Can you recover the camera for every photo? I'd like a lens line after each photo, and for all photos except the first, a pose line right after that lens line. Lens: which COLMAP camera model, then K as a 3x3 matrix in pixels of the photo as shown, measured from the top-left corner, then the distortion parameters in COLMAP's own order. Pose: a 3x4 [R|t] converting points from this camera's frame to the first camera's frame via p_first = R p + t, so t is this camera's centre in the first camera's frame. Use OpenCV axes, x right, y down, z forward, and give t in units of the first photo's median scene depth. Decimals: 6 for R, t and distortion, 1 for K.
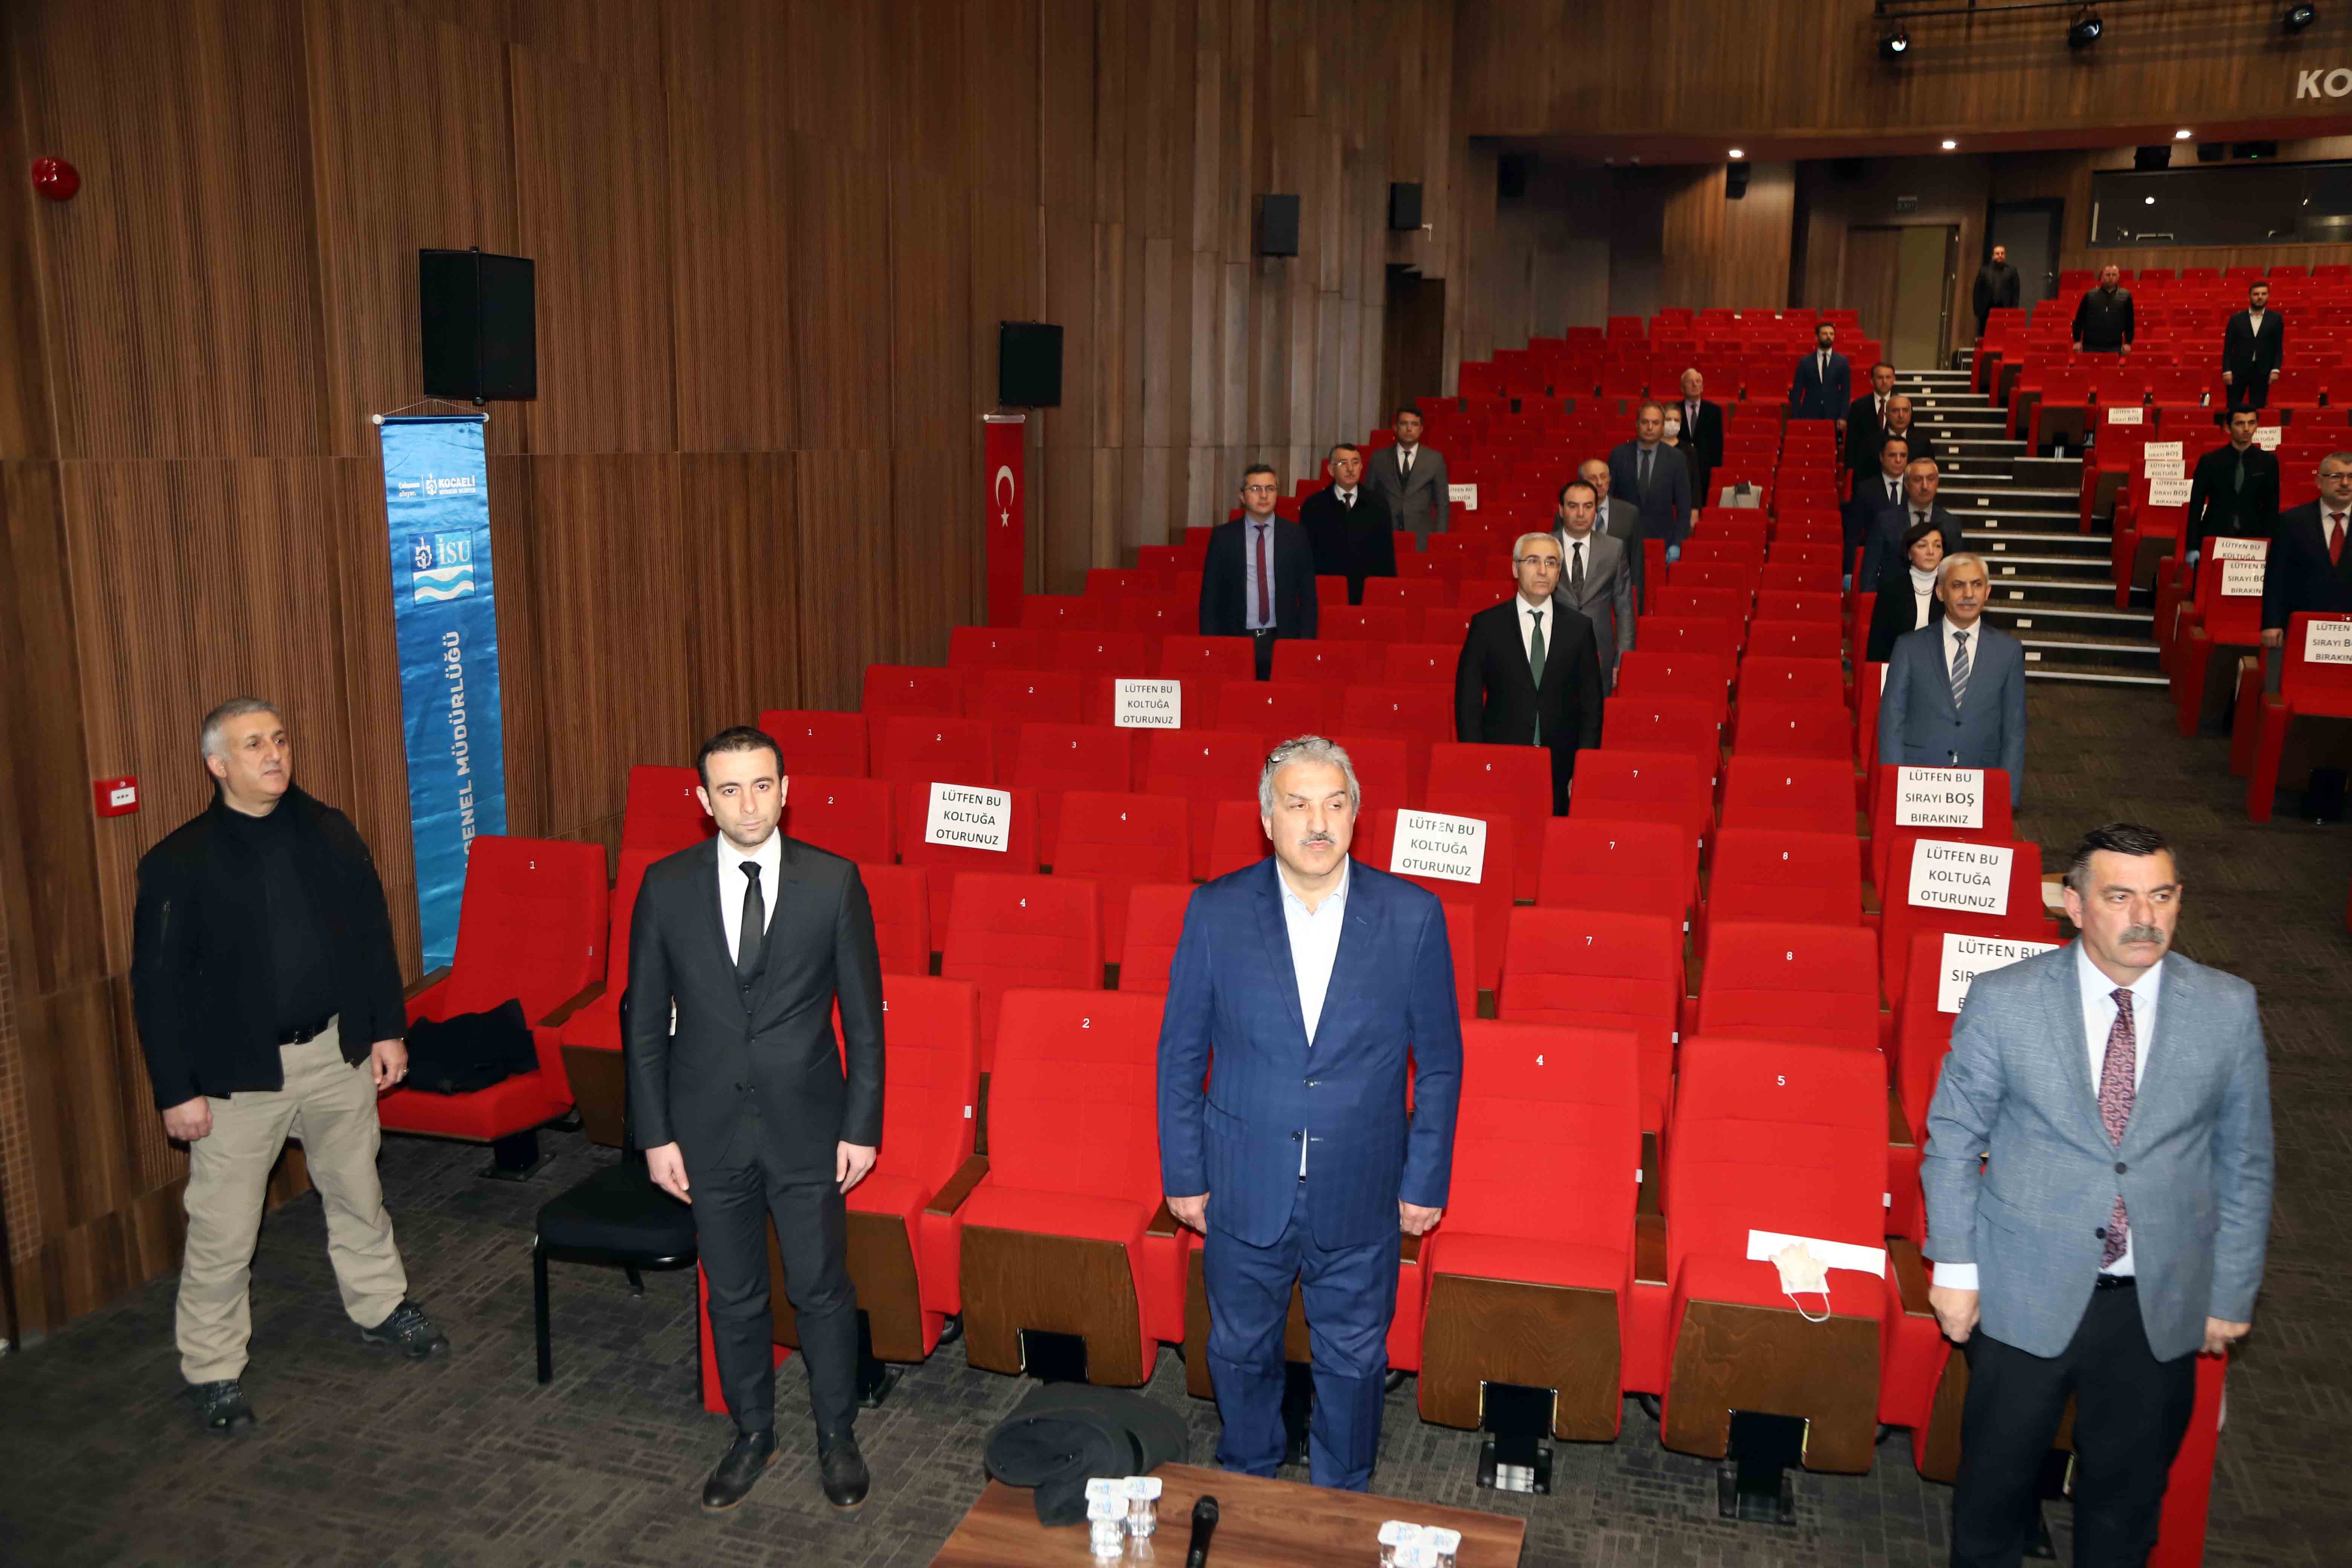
lens RADIAL K [[1850.6, 0, 1176.0], [0, 1850.6, 784.0], [0, 0, 1]] dist [-0.057623, 0.071921]
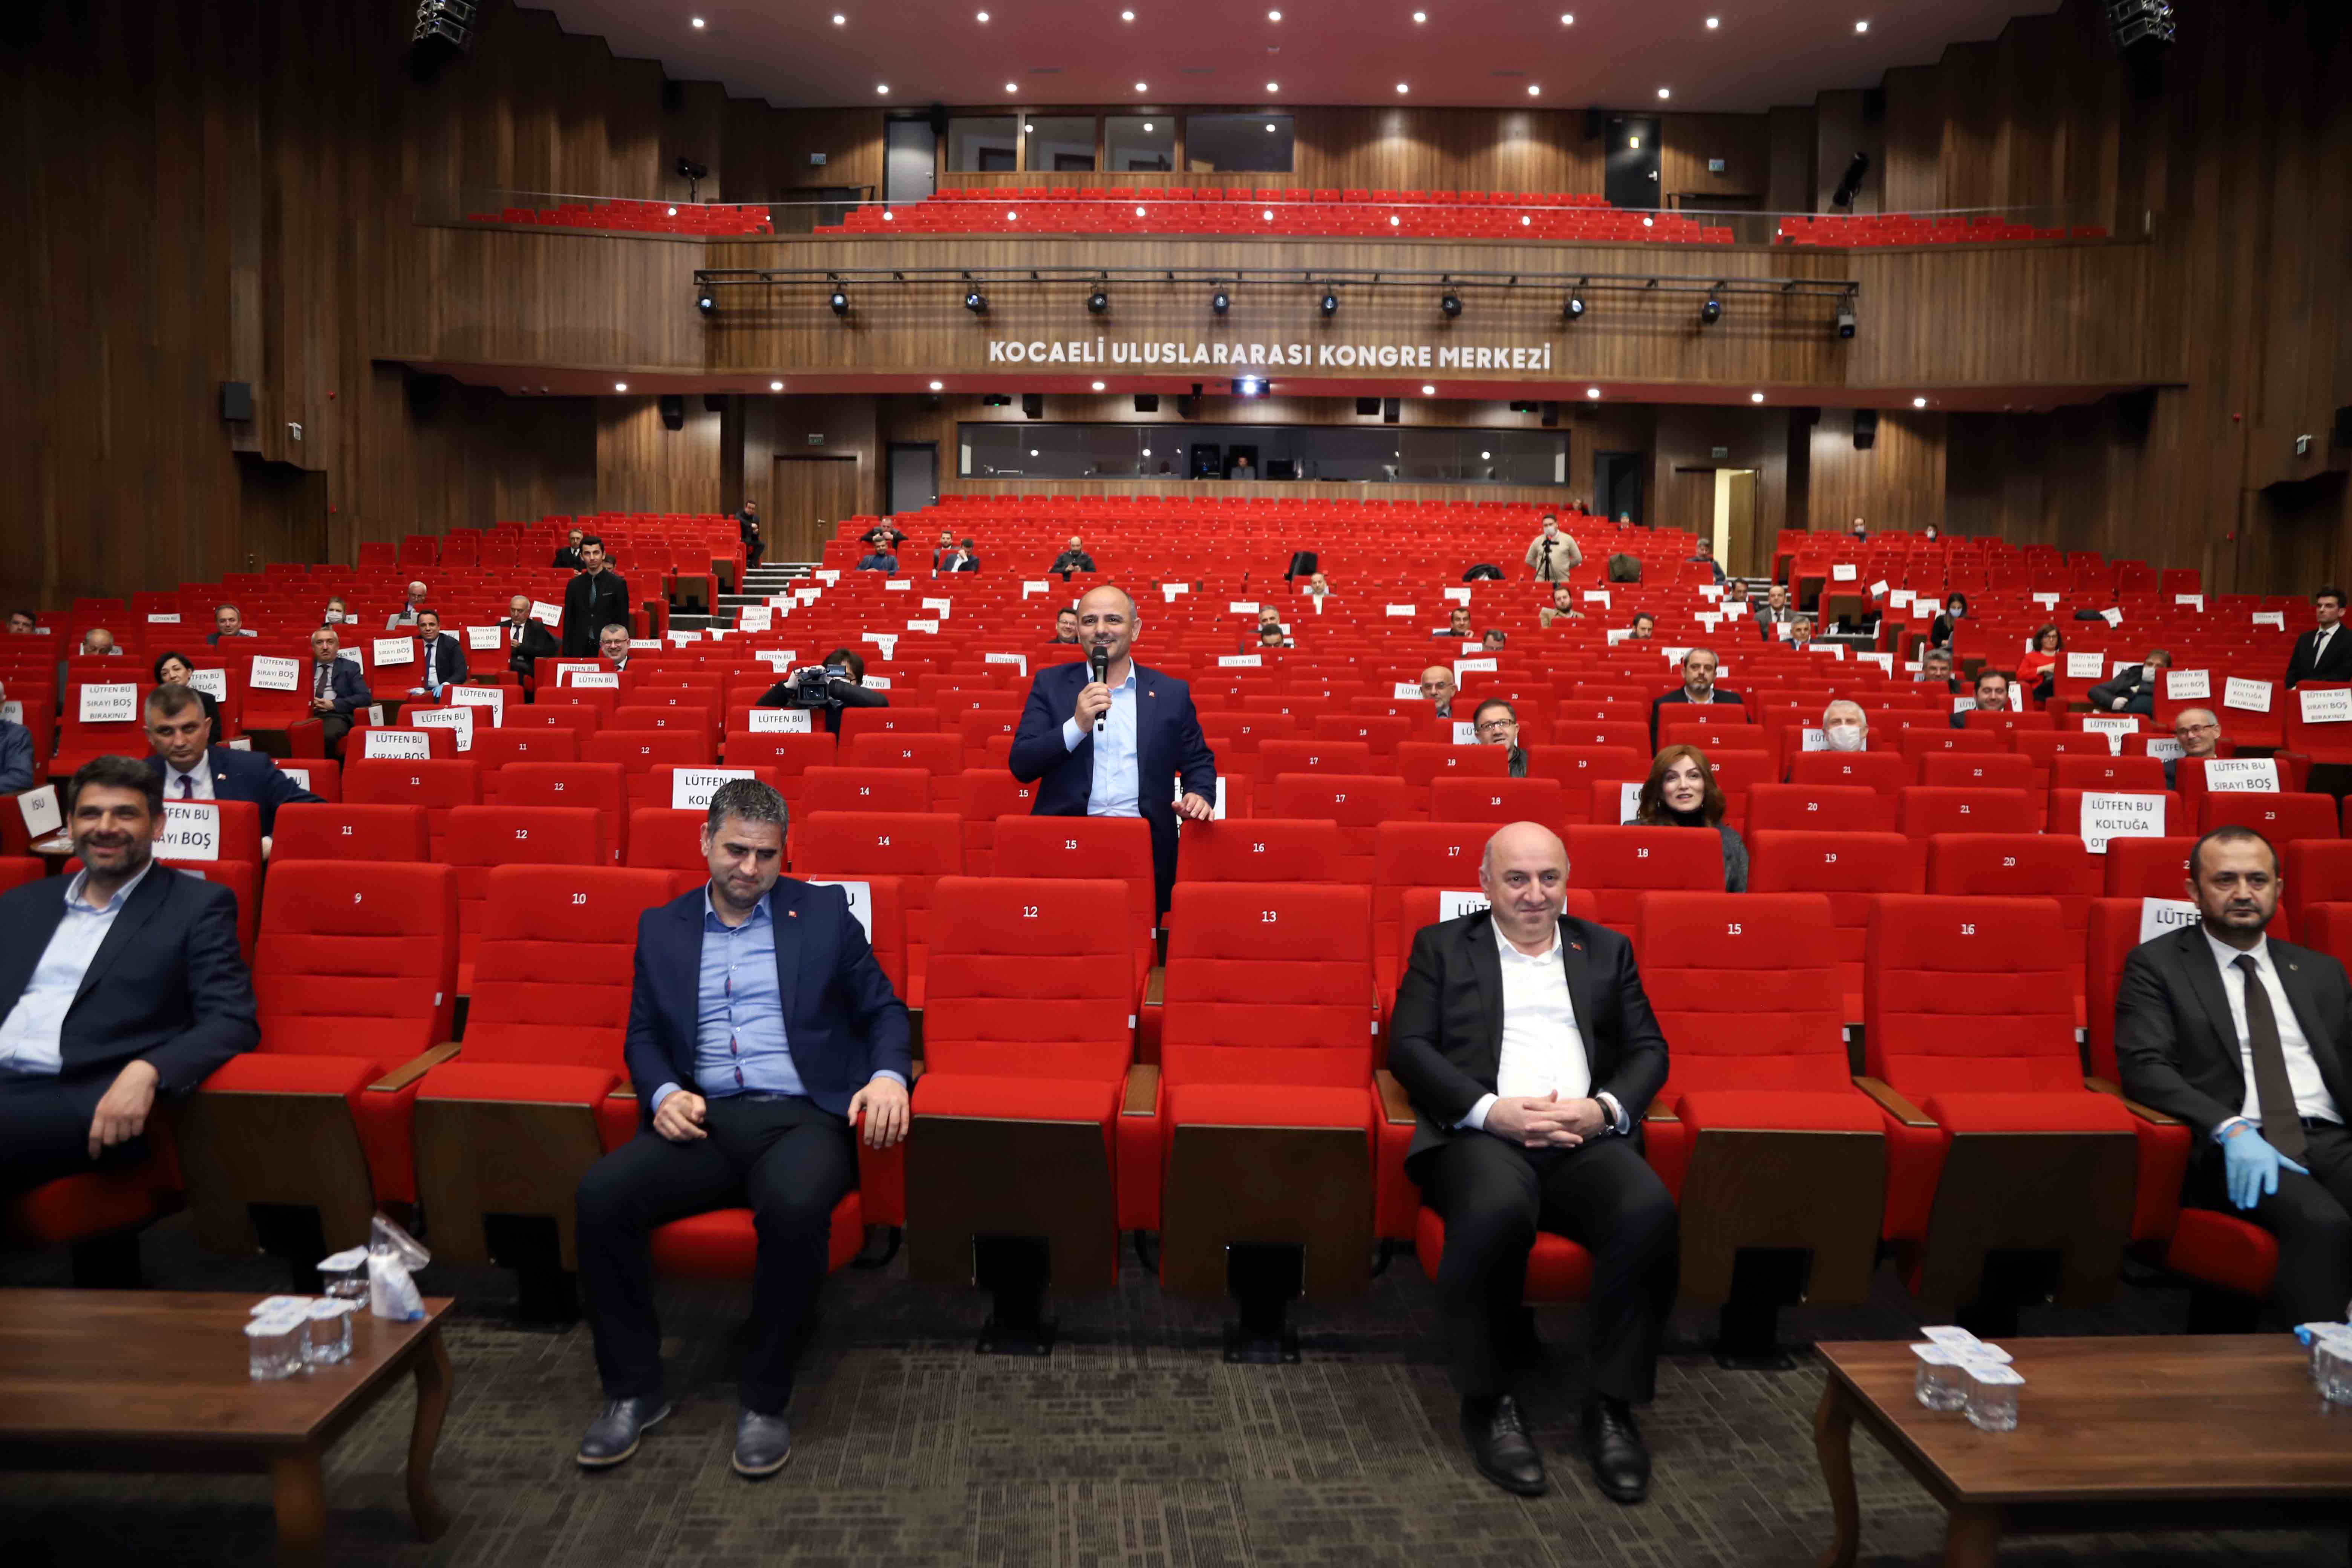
lens RADIAL K [[1586.4, 0, 1181.4], [0, 1586.4, 814.0], [0, 0, 1]] dist [-0.125820, 0.088848]
pose [[0.922648, -0.033205, 0.384210, 0.270693], [0.071364, 0.993780, -0.085488, 0.064919], [-0.378982, 0.106294, 0.919279, -0.081316]]
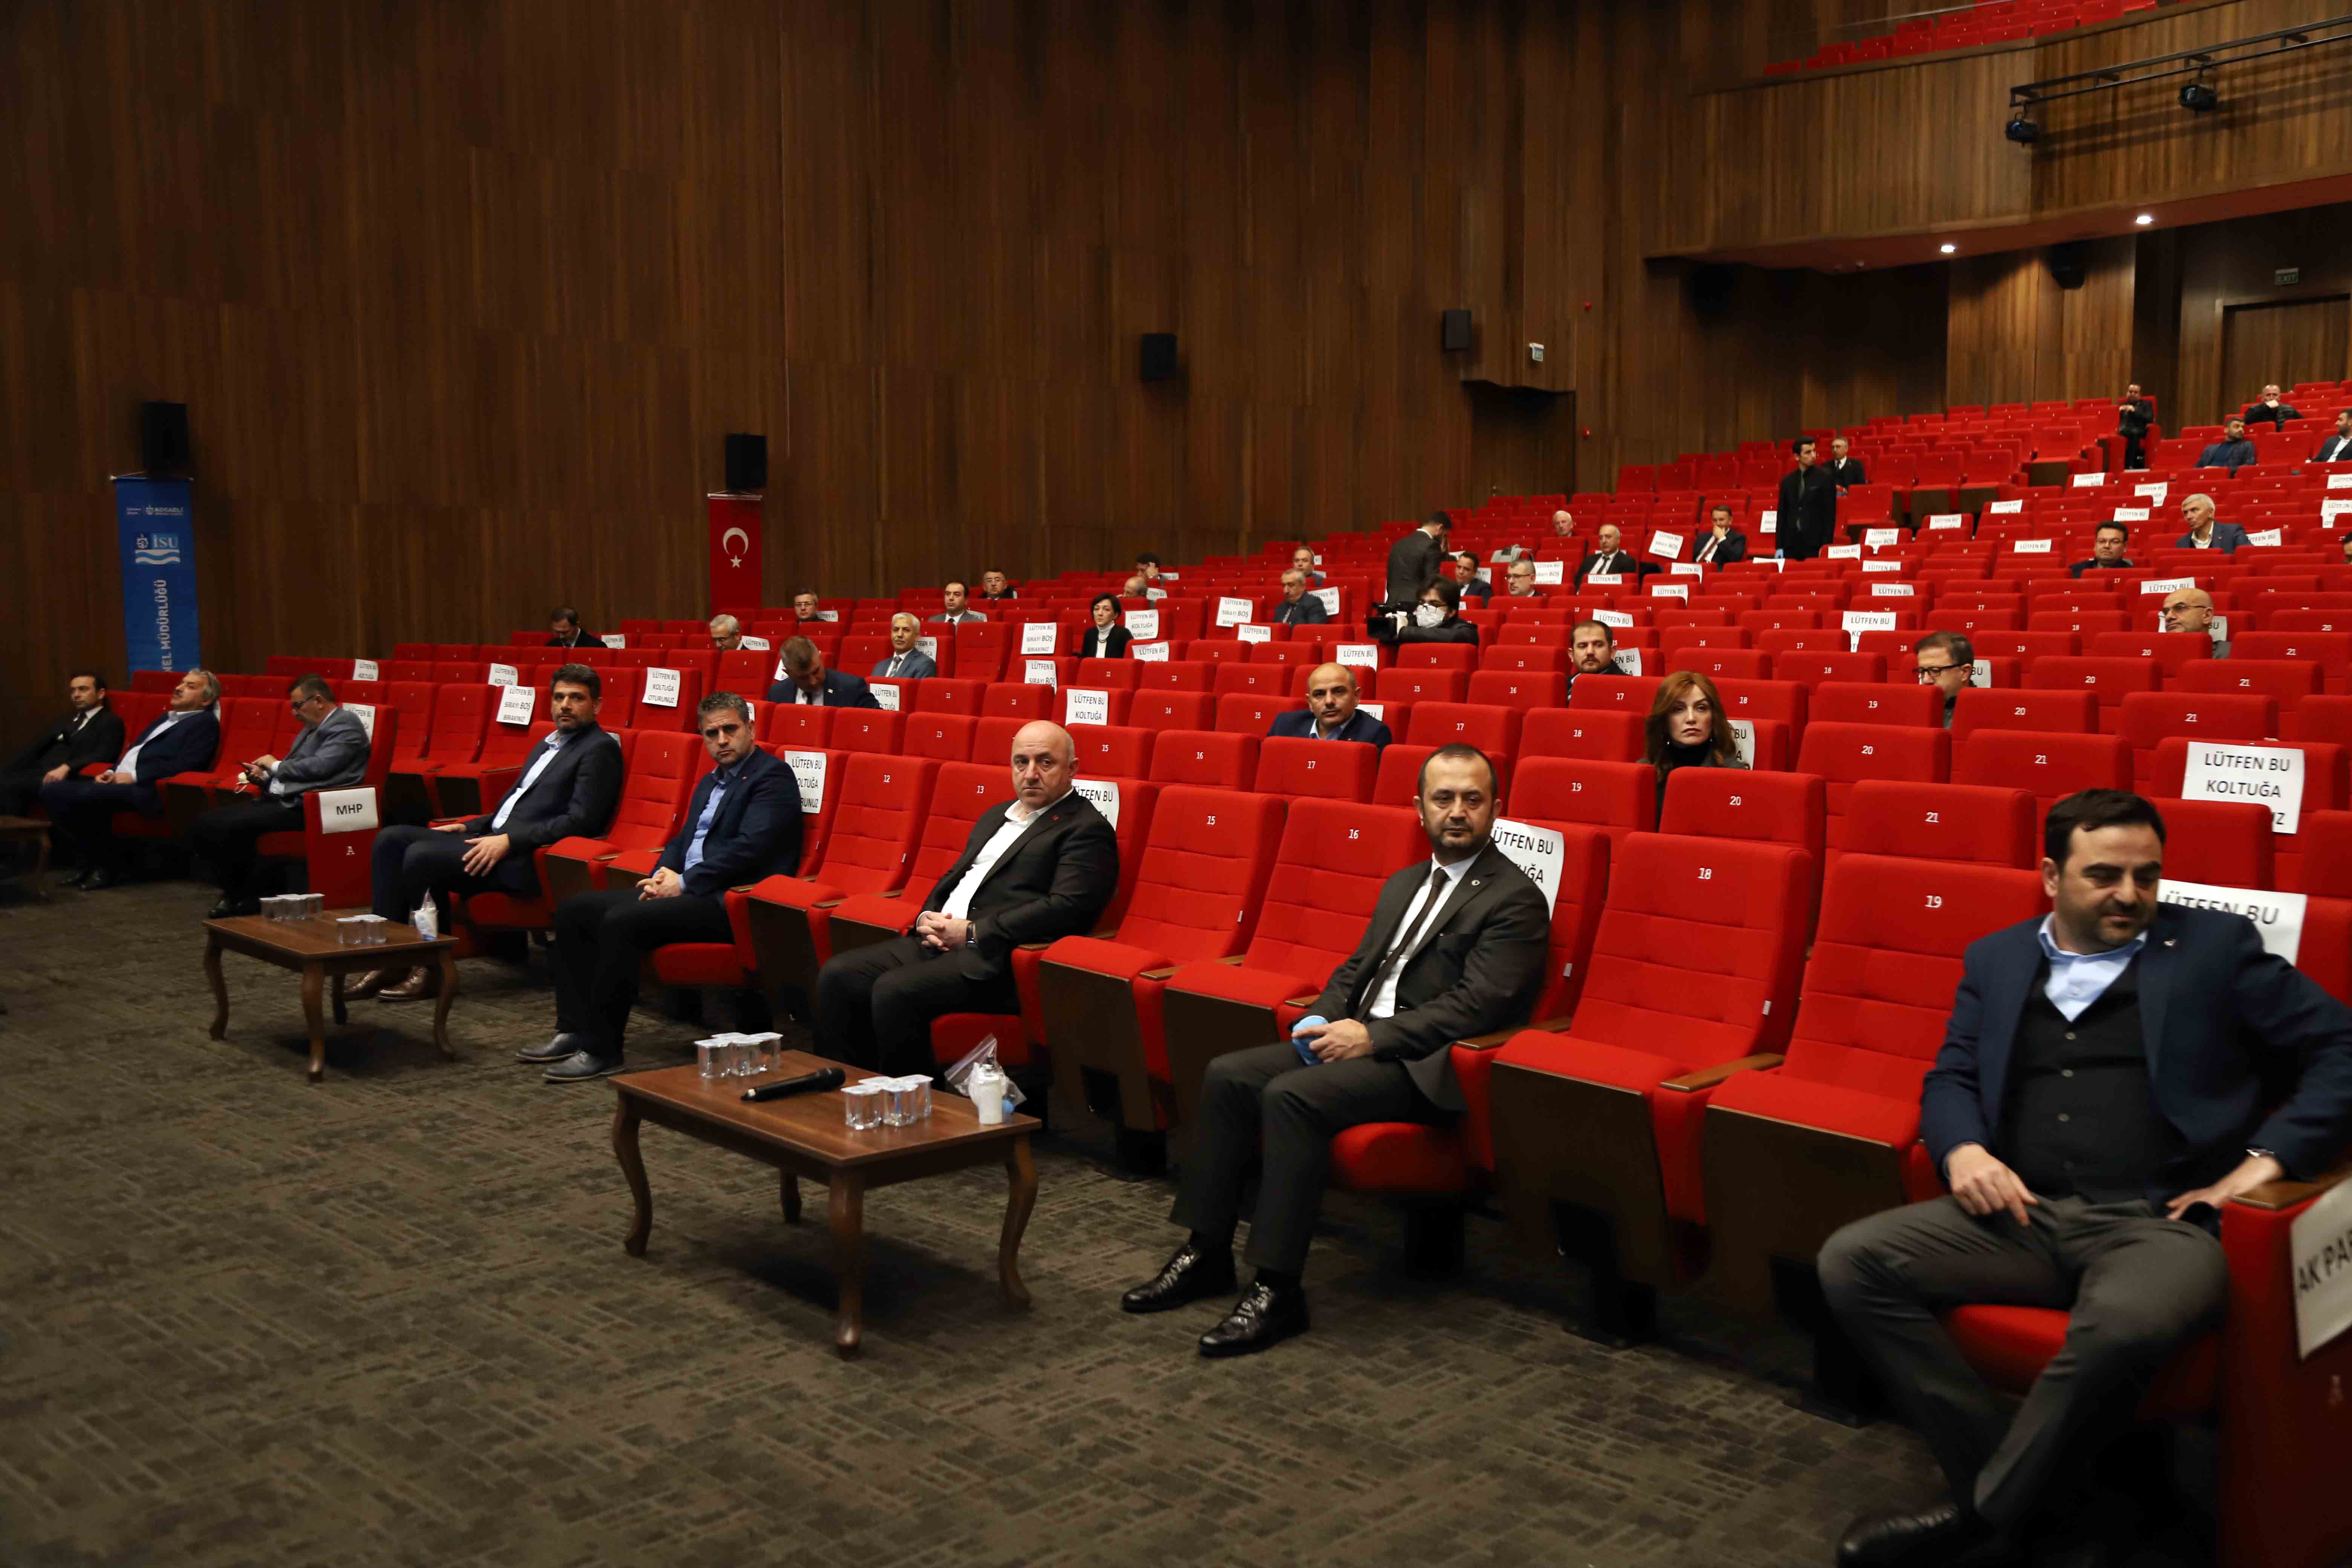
lens RADIAL K [[2186.7, 0, 1176.0], [0, 2186.7, 784.0], [0, 0, 1]] dist [-0.054266, 0.136364]
pose [[0.892063, 0.021634, -0.451393, 0.522071], [-0.073471, 0.992507, -0.097629, 0.090608], [0.445898, 0.120255, 0.886969, -0.193925]]
